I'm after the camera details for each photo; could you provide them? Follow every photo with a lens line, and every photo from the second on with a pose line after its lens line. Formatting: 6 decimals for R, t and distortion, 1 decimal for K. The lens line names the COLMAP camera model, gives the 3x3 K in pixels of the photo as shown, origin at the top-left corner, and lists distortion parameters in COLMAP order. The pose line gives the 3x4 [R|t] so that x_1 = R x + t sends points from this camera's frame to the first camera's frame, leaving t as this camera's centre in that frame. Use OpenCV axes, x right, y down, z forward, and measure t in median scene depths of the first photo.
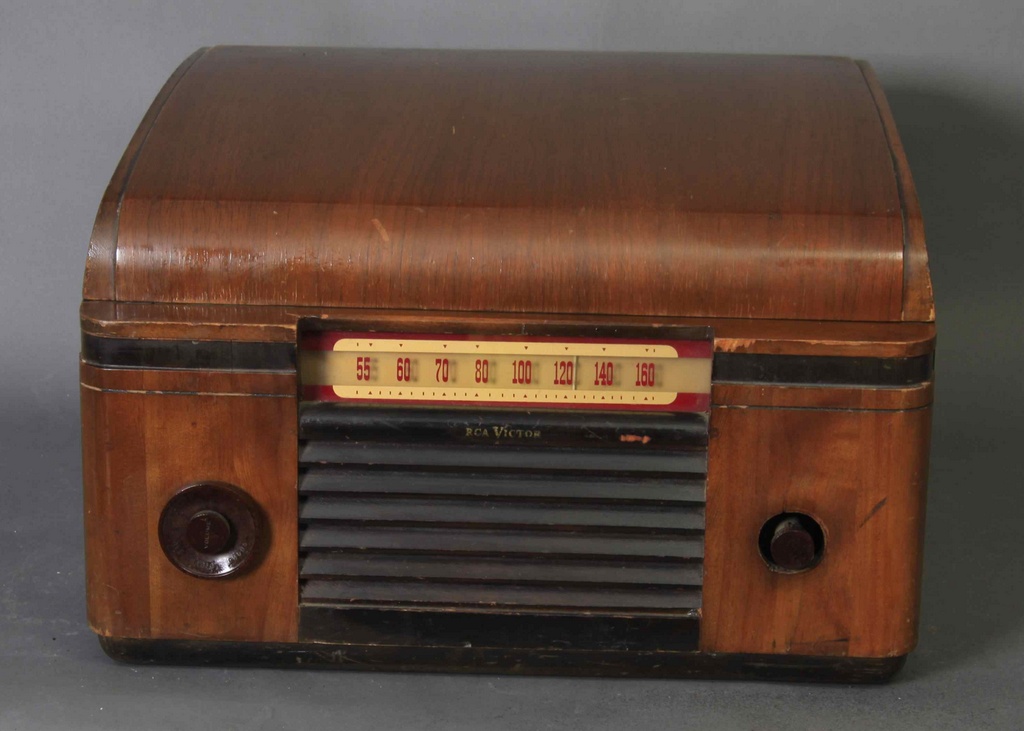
lens RADIAL K [[3027.0, 0, 541.6], [0, 3027.0, 365.3], [0, 0, 1]] dist [0.210945, 0.505806]
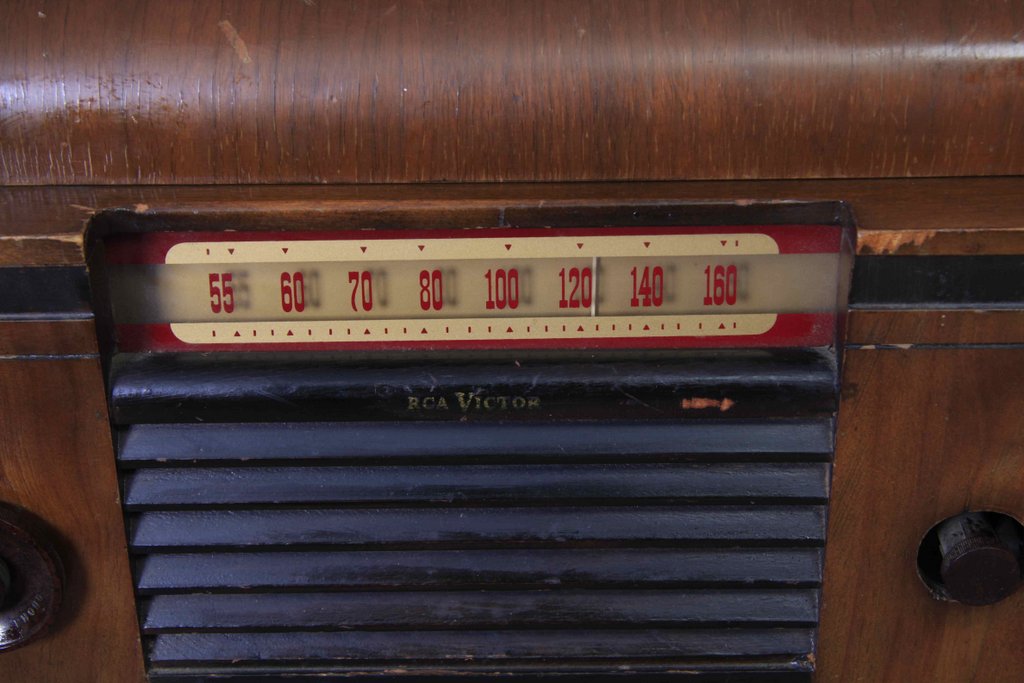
lens RADIAL K [[1853.6, 0, 507.8], [0, 1853.6, 373.8], [0, 0, 1]] dist [0.098224, 0.015442]
pose [[0.999214, -0.039549, 0.002533, -0.006960], [0.038200, 0.978191, 0.204163, -0.052996], [-0.010553, -0.203905, 0.978934, 0.658137]]
